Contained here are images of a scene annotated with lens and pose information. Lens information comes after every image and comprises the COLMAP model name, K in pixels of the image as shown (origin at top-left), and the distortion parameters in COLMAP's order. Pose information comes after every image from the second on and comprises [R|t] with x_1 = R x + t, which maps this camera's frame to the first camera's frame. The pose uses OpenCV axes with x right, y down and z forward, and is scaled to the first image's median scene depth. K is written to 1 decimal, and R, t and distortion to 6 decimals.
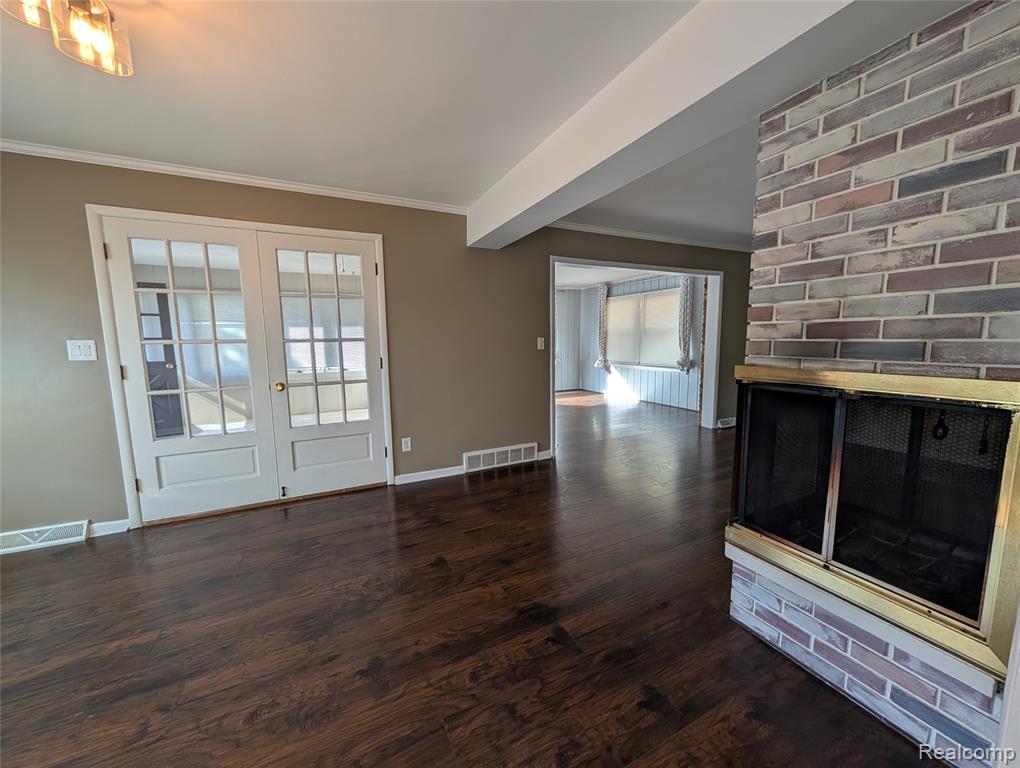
lens RADIAL K [[387.5, 0, 509.2], [0, 387.5, 384.2], [0, 0, 1]] dist [-0.000684, -0.000062]
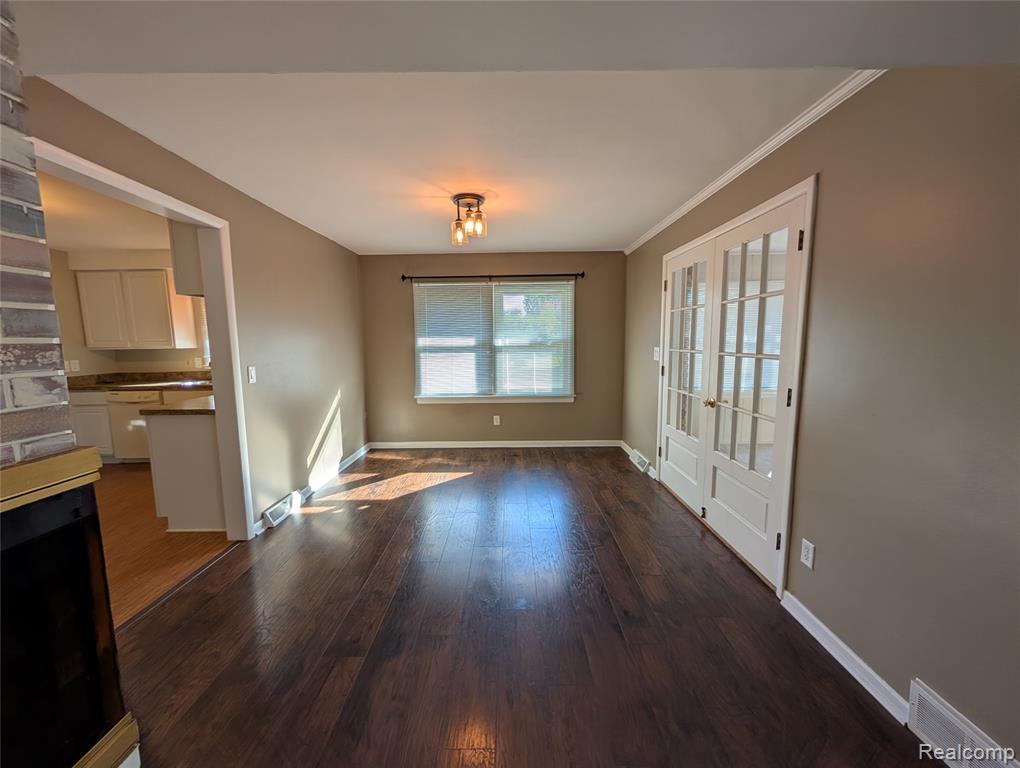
lens RADIAL K [[387.5, 0, 505.9], [0, 387.5, 383.1], [0, 0, 1]] dist [-0.000684, -0.000062]
pose [[-0.446223, 0.120233, -0.886808, 0.896936], [-0.093273, 0.979289, 0.179705, -0.326664], [0.890048, 0.162903, -0.425766, 1.925805]]
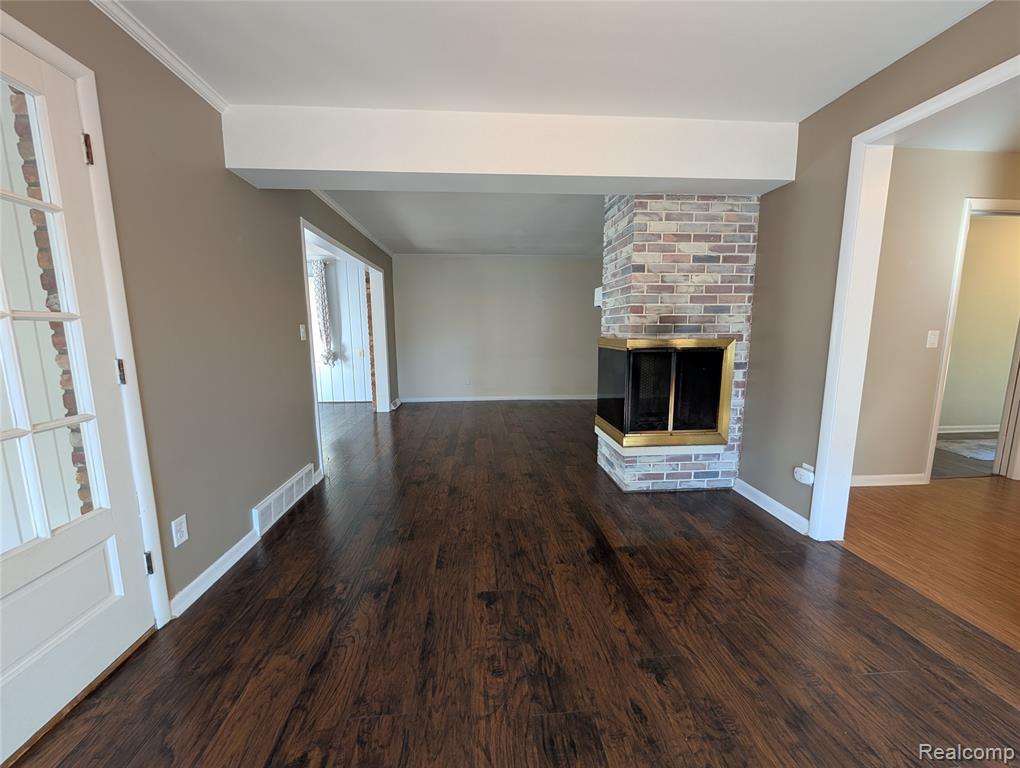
lens RADIAL K [[387.5, 0, 507.2], [0, 387.5, 384.2], [0, 0, 1]] dist [-0.000684, -0.000062]
pose [[0.365923, -0.120214, 0.922848, -1.298563], [0.113430, 0.989990, 0.083983, -0.063812], [-0.923707, 0.073948, 0.375896, 0.955603]]
